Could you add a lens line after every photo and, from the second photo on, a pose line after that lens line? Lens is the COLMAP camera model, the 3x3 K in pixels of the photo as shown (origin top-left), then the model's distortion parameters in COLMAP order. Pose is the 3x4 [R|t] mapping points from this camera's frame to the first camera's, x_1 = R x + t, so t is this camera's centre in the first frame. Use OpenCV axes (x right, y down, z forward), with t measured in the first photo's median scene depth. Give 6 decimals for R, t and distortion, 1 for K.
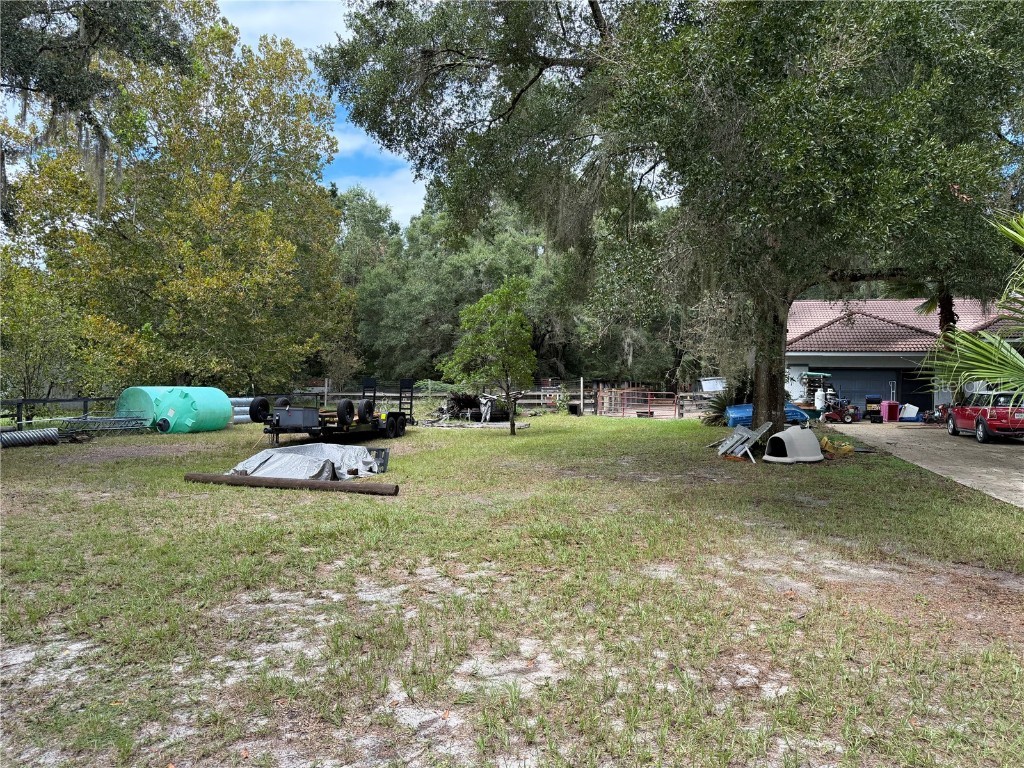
lens RADIAL K [[717.7, 0, 510.9], [0, 717.7, 381.4], [0, 0, 1]] dist [0.050007, -0.078512]
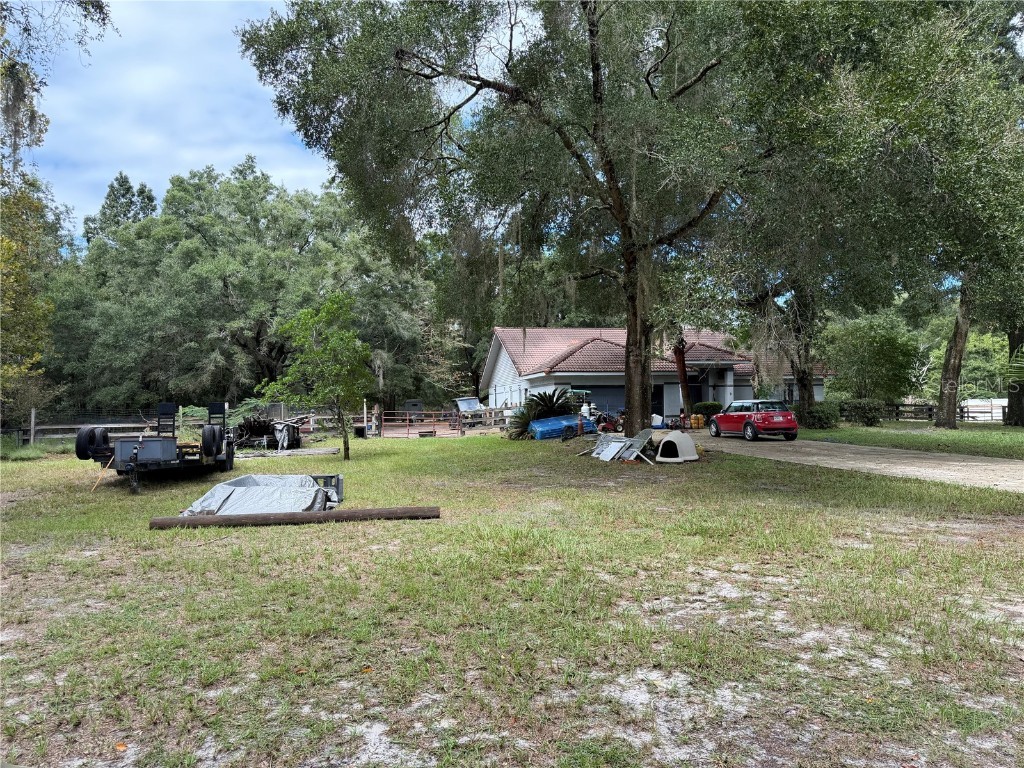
lens RADIAL K [[717.7, 0, 537.9], [0, 717.7, 394.1], [0, 0, 1]] dist [0.050007, -0.078512]
pose [[0.884799, -0.020112, 0.465539, -0.173882], [0.027439, 0.999583, -0.008968, 0.003092], [-0.465164, 0.020709, 0.884982, 0.035376]]
